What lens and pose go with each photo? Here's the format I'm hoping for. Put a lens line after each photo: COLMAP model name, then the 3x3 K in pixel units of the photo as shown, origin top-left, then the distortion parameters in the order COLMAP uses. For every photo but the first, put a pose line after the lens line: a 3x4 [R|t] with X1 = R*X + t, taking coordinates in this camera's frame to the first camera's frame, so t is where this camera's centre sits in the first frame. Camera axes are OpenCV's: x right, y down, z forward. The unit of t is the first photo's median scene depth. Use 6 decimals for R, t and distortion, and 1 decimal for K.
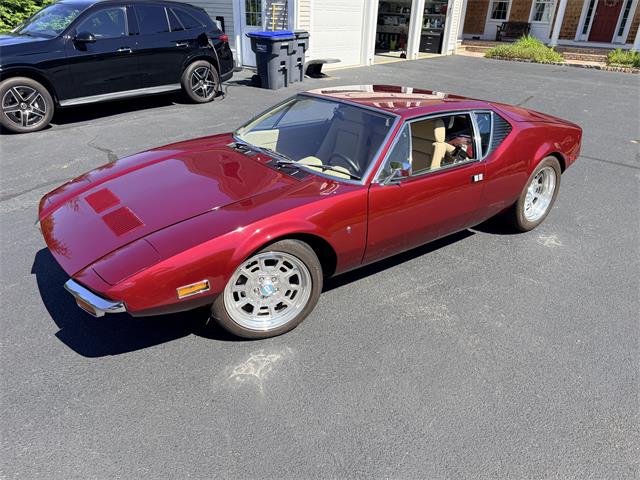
lens RADIAL K [[456.7, 0, 317.0], [0, 456.7, 241.8], [0, 0, 1]] dist [0.065638, -0.090653]
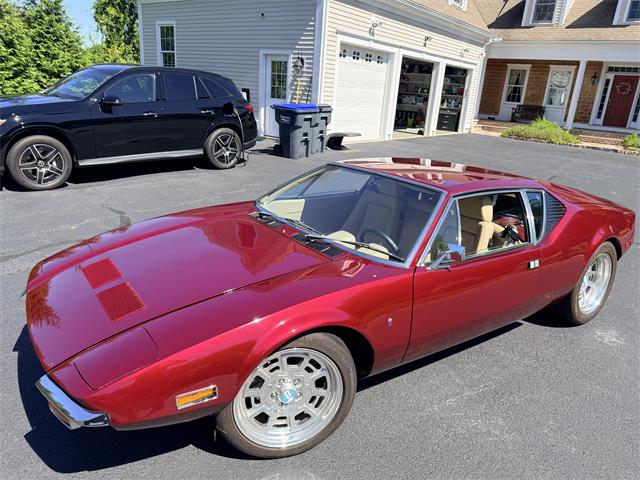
lens RADIAL K [[454.1, 0, 320.0], [0, 454.1, 240.0], [0, 0, 1]] dist [0.135241, -0.213828]
pose [[0.998833, 0.044099, -0.019707, -0.030070], [-0.046526, 0.988014, -0.147186, -0.029516], [0.012980, 0.147931, 0.988912, 0.101328]]
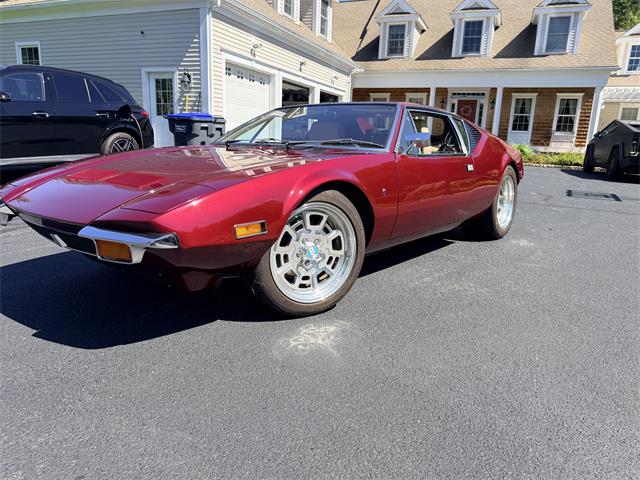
lens RADIAL K [[459.4, 0, 321.2], [0, 459.4, 241.4], [0, 0, 1]] dist [0.042478, -0.048046]
pose [[0.970380, -0.050792, 0.236183, -0.183422], [0.103913, 0.970343, -0.218259, 0.171148], [-0.218093, 0.236337, 0.946879, 0.100613]]
